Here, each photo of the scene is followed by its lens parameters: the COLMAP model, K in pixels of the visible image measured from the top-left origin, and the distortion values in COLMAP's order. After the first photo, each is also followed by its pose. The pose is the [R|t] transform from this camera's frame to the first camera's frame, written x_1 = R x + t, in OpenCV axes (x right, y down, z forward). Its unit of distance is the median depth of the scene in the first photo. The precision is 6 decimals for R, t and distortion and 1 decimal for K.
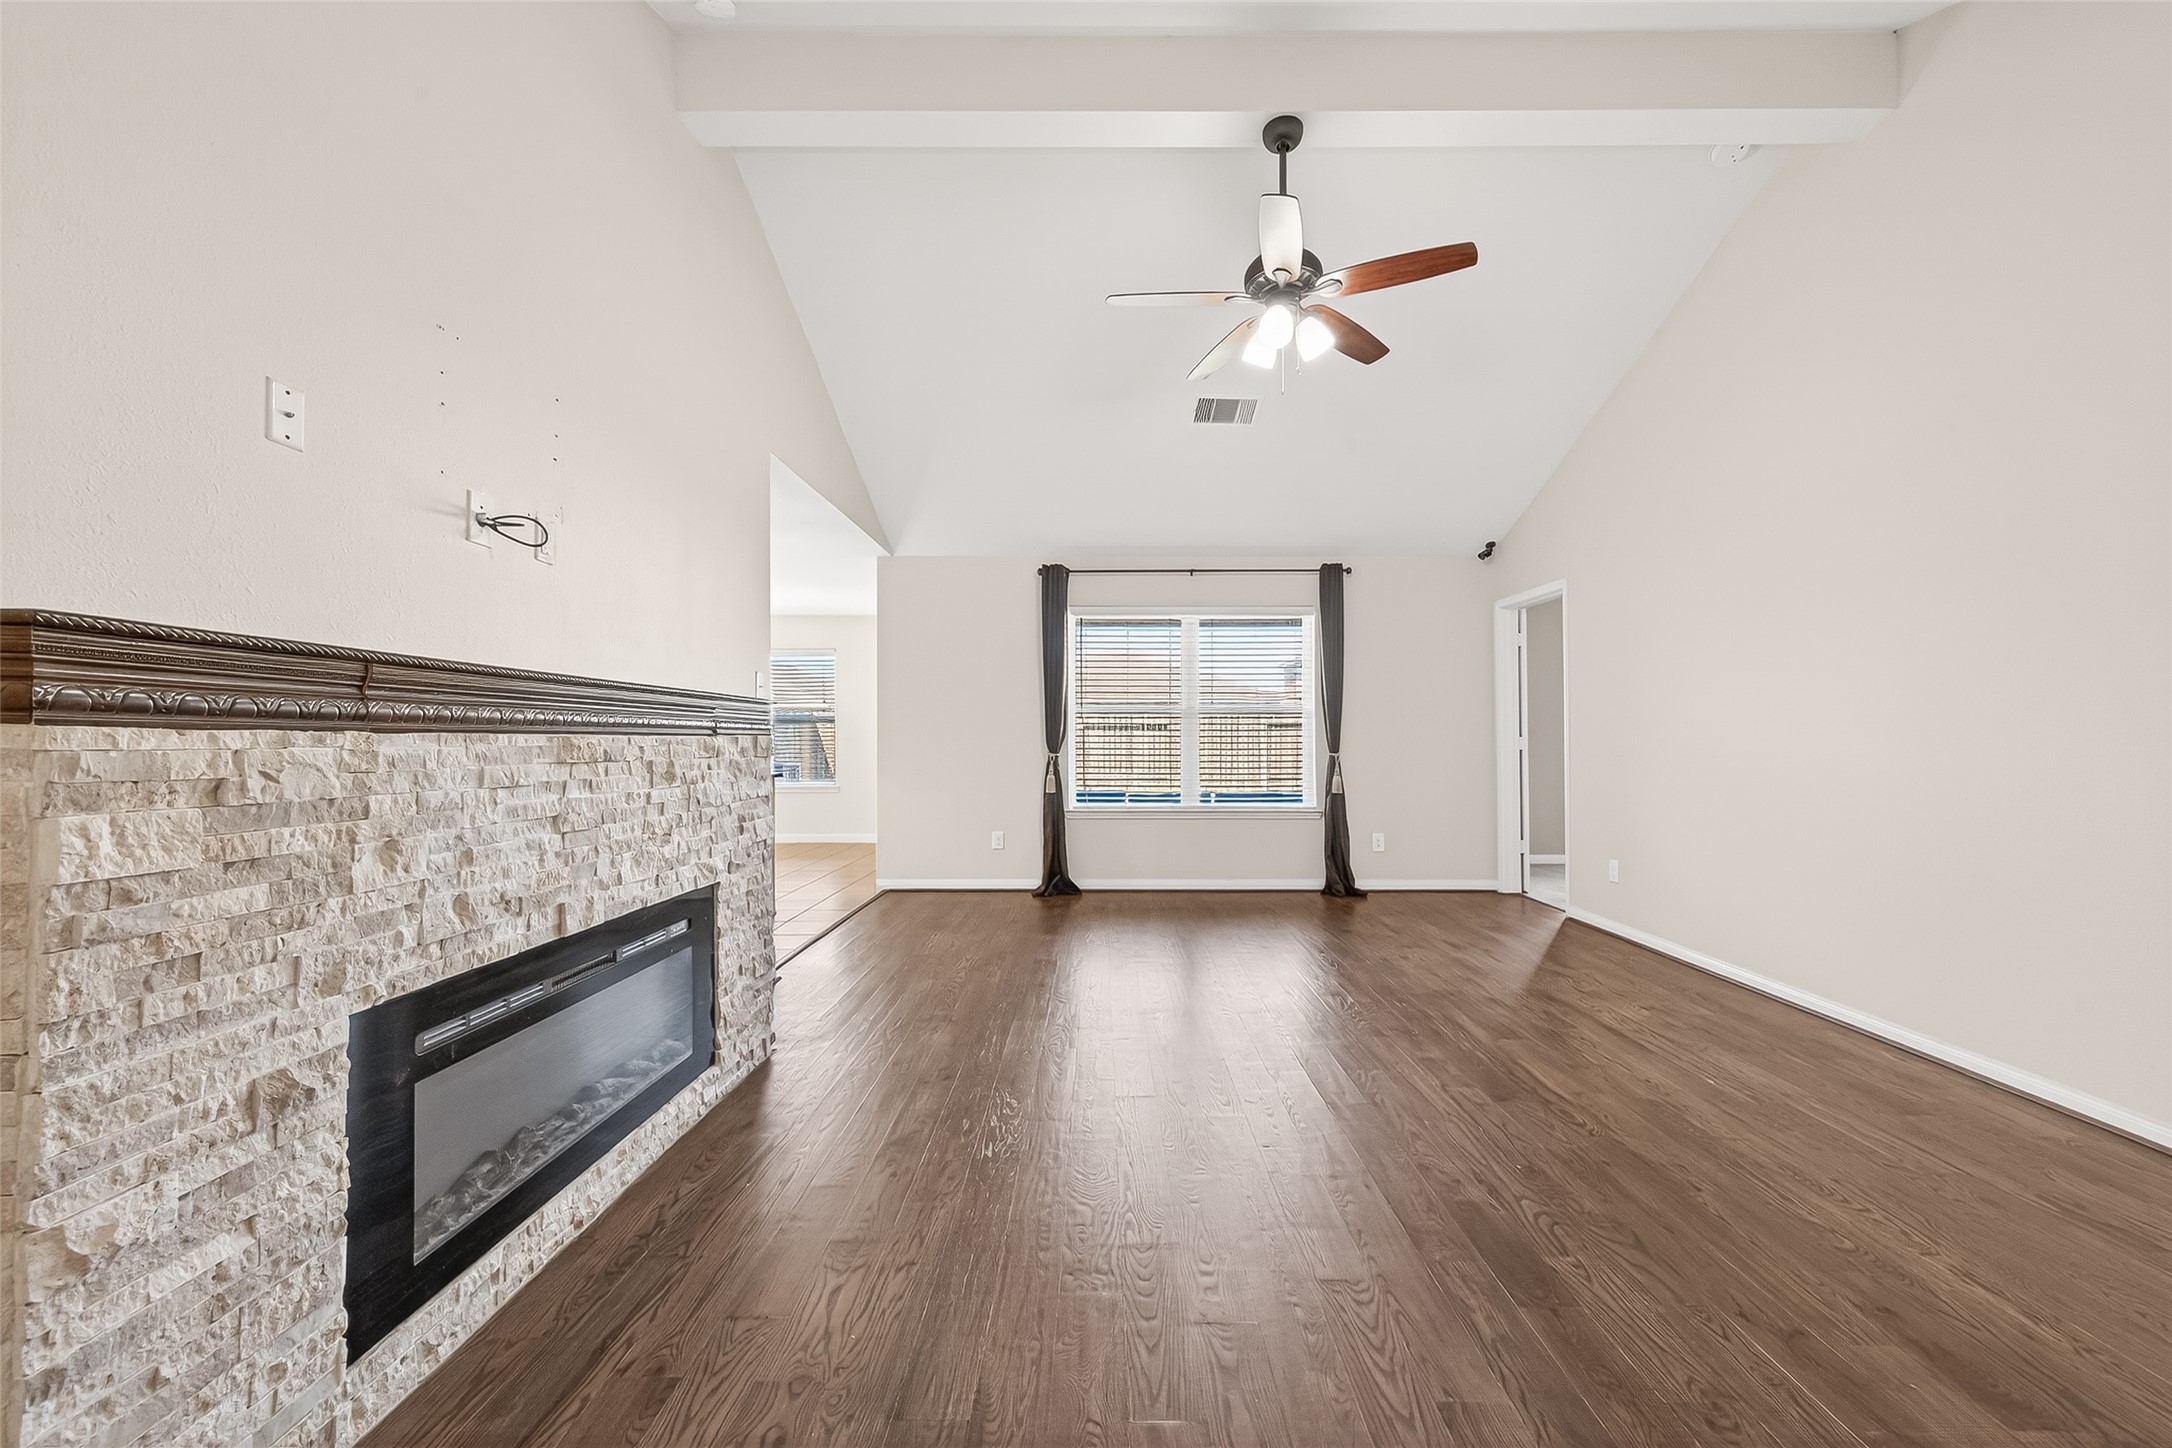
lens RADIAL K [[848.0, 0, 1090.9], [0, 848.0, 728.6], [0, 0, 1]] dist [-0.001920, -0.004120]
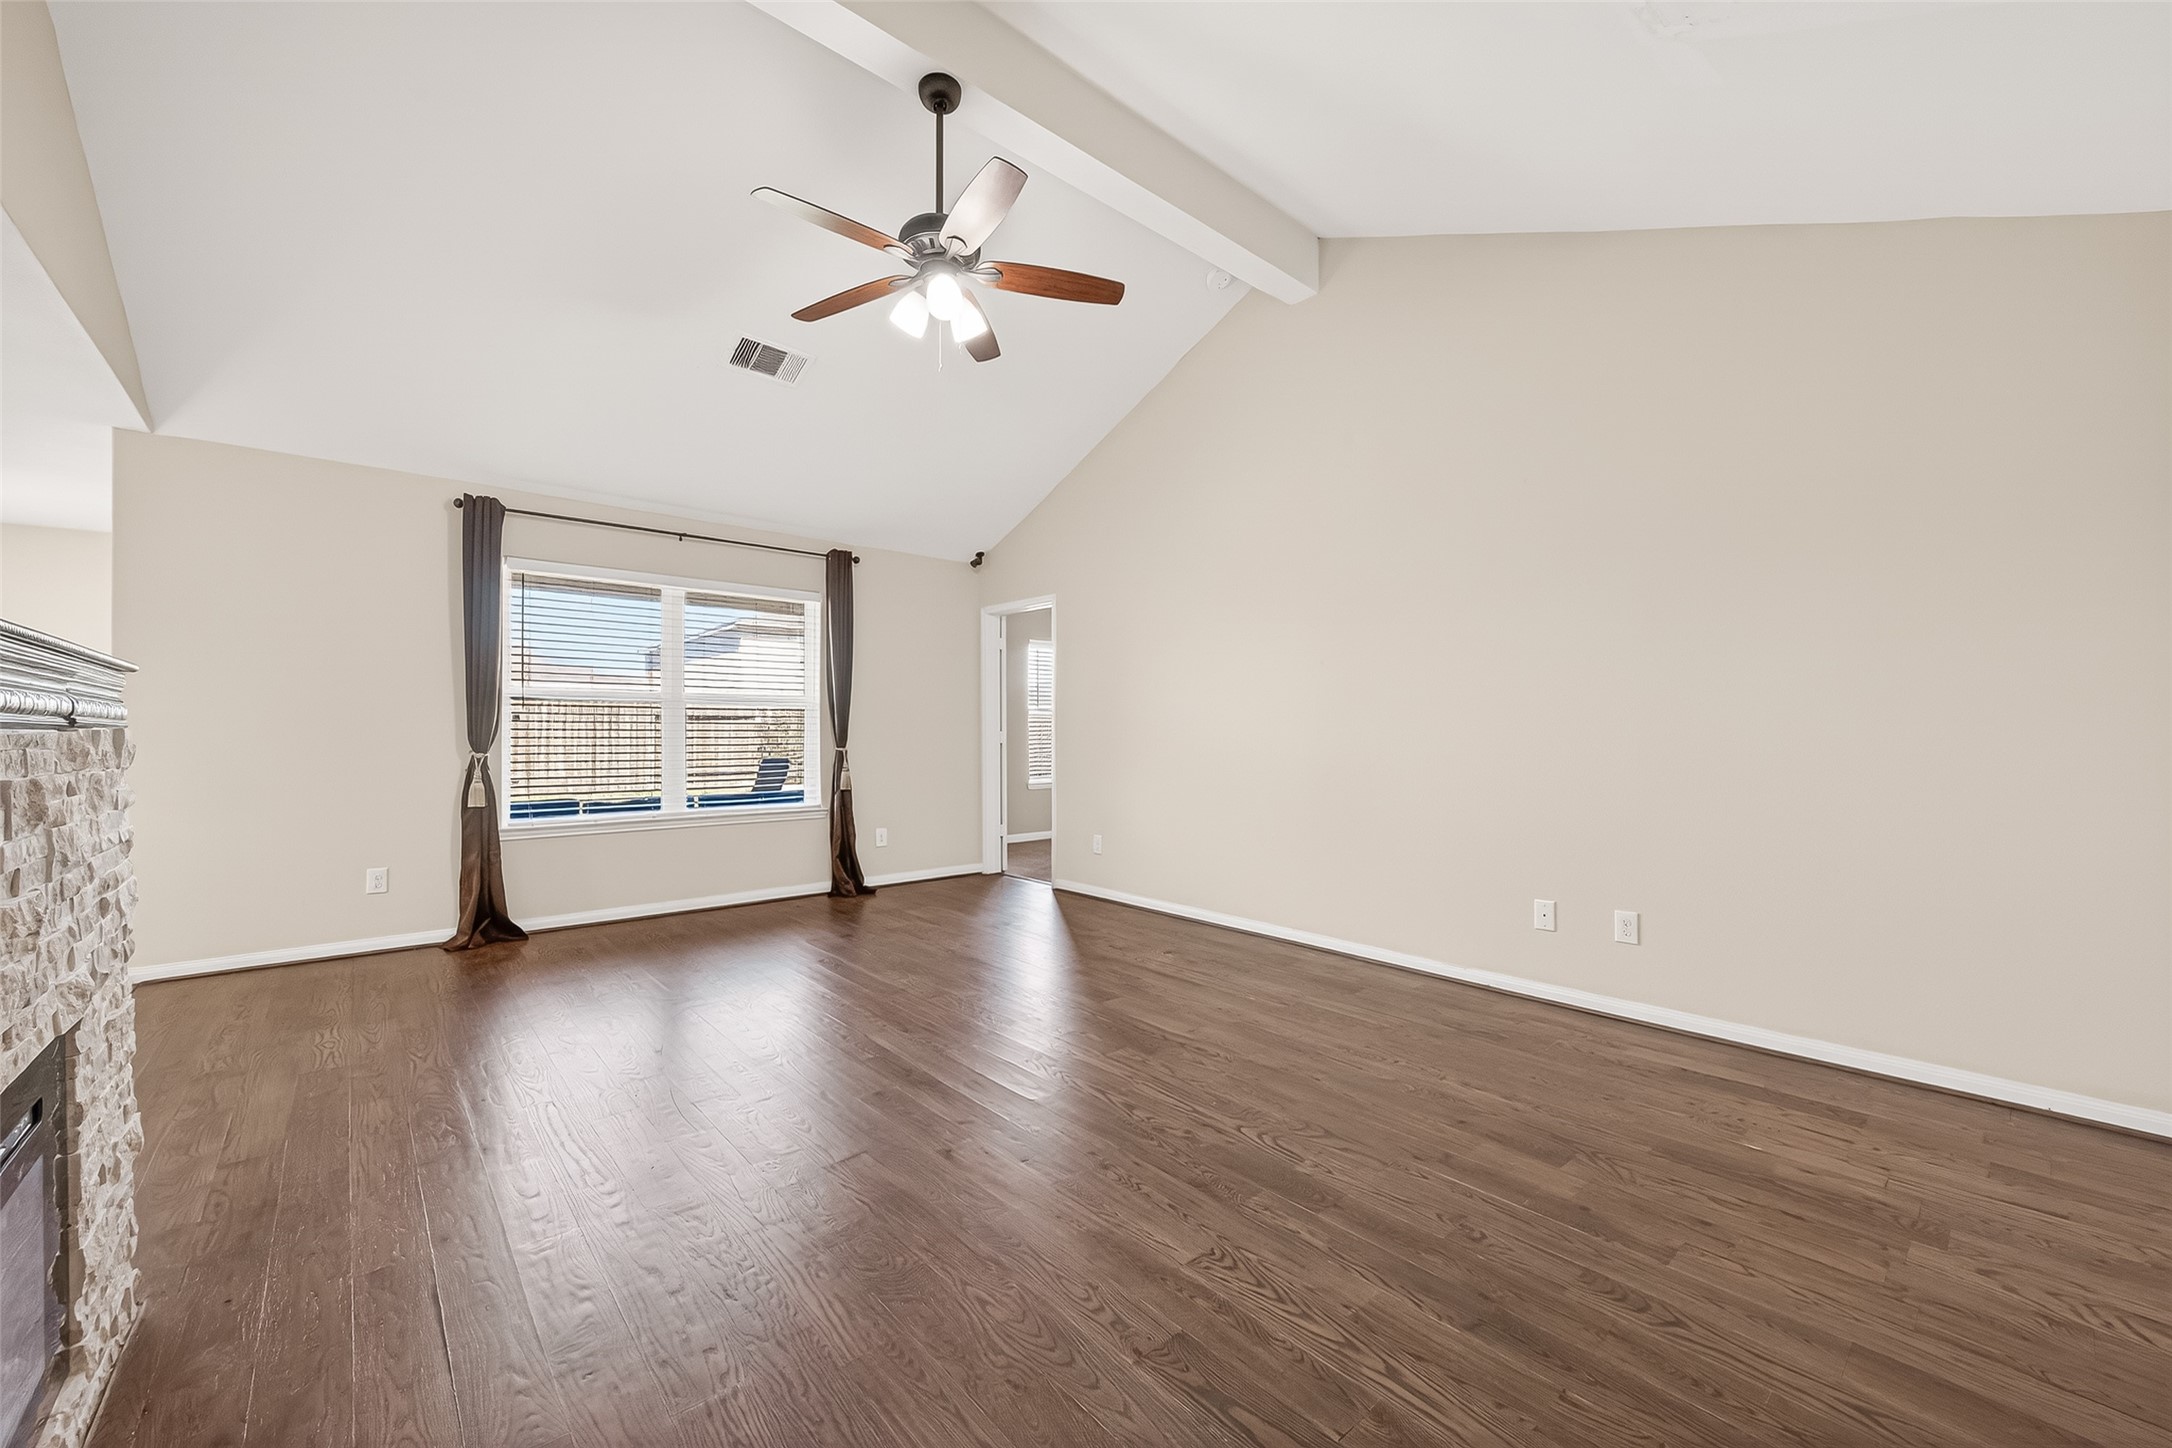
lens RADIAL K [[848.0, 0, 1090.9], [0, 848.0, 728.6], [0, 0, 1]] dist [-0.001920, -0.004120]
pose [[0.734965, 0.003223, 0.678097, -0.159465], [-0.008136, 0.999959, 0.004065, 0.000478], [-0.678056, -0.008504, 0.734961, 0.104138]]
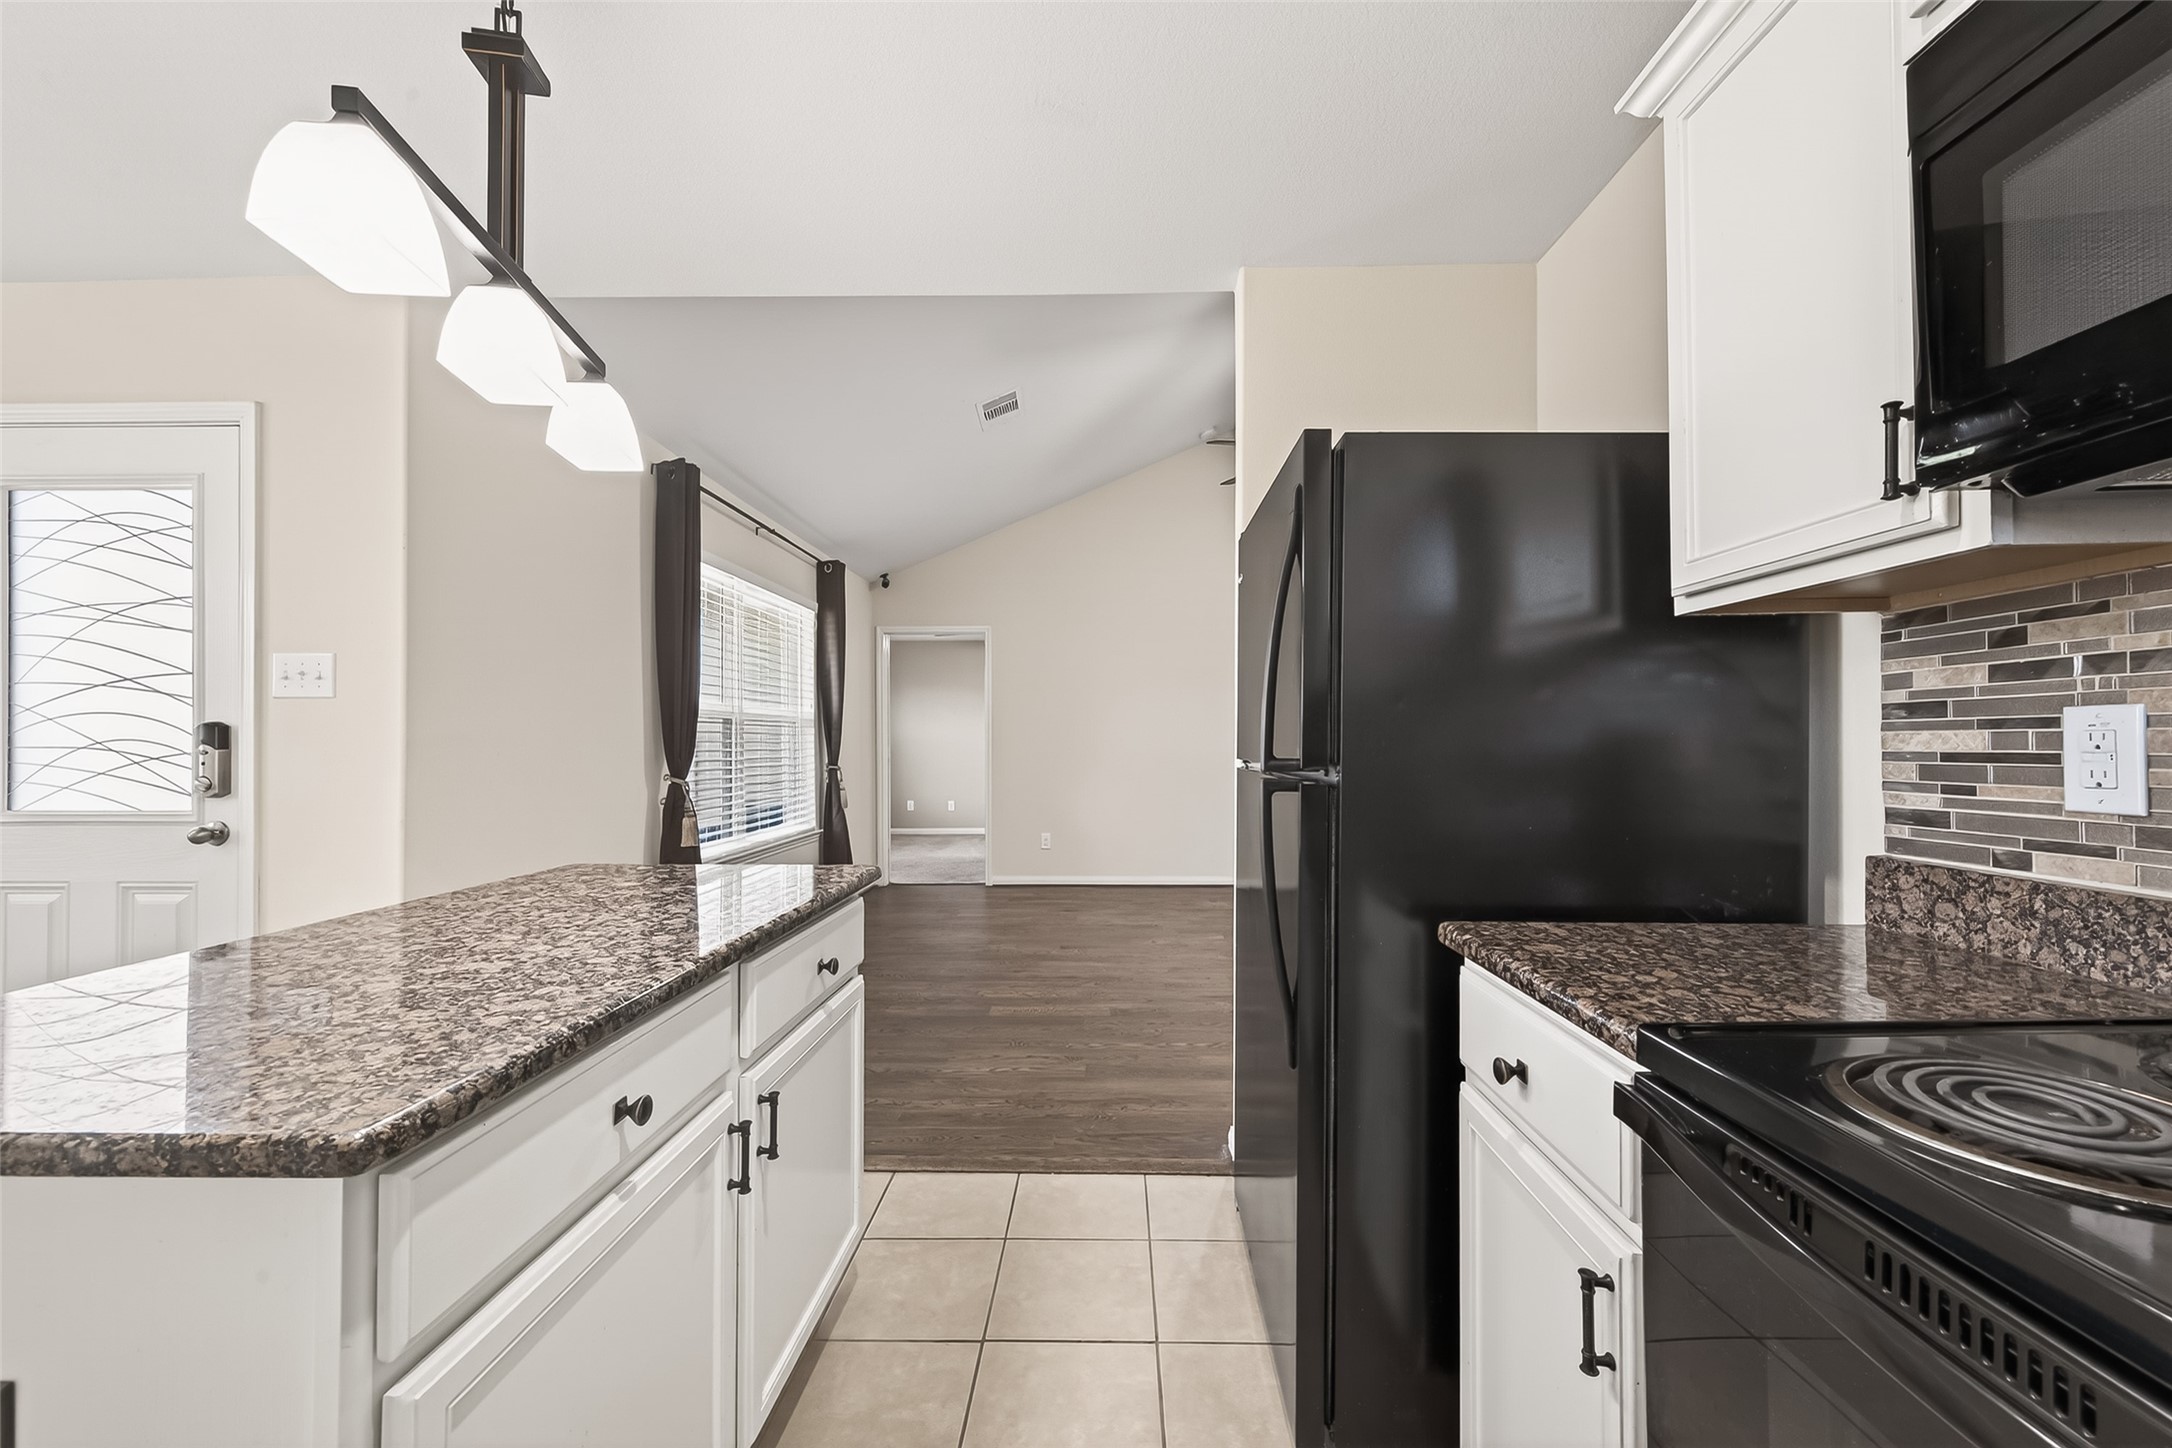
lens RADIAL K [[848.0, 0, 1090.9], [0, 848.0, 728.6], [0, 0, 1]] dist [-0.001920, -0.004120]
pose [[-0.011458, 0.015806, 0.999809, -0.688556], [-0.005108, 0.999861, -0.015865, -0.001713], [-0.999921, -0.005289, -0.011375, 0.767351]]
